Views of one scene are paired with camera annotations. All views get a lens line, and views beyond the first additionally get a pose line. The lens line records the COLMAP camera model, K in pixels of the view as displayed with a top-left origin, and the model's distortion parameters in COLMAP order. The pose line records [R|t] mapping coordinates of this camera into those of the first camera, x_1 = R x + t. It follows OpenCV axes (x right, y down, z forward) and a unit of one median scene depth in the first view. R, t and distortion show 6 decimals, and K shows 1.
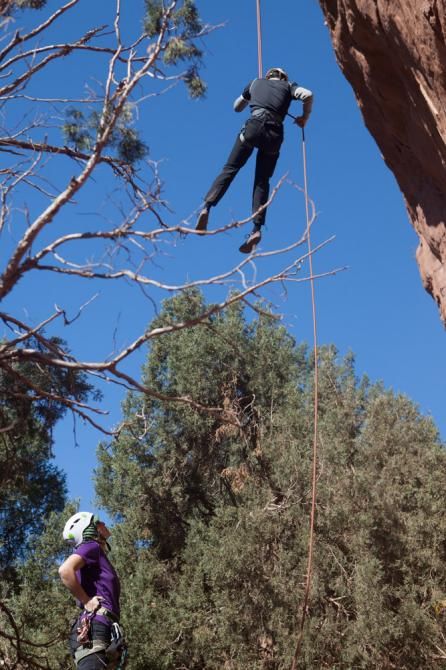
lens RADIAL K [[931.0, 0, 223.0], [0, 931.0, 335.0], [0, 0, 1]] dist [0.012276, 0.098483]
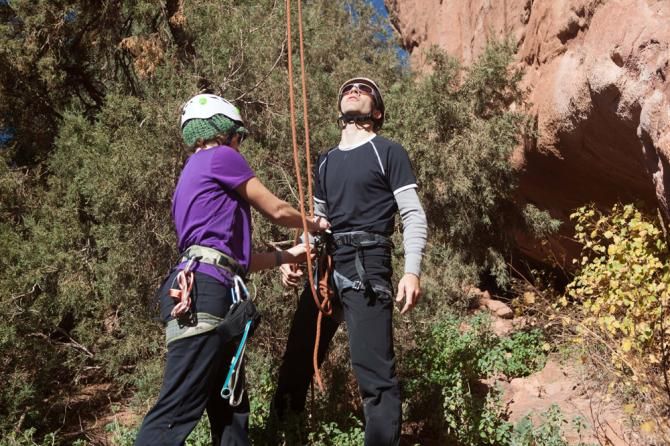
lens RADIAL K [[931.0, 0, 335.0], [0, 931.0, 223.0], [0, 0, 1]] dist [0.012276, 0.098483]
pose [[0.968128, 0.067445, 0.241204, -0.004493], [-0.133180, 0.954246, 0.267726, 0.070138], [-0.212111, -0.291317, 0.932815, 0.313042]]
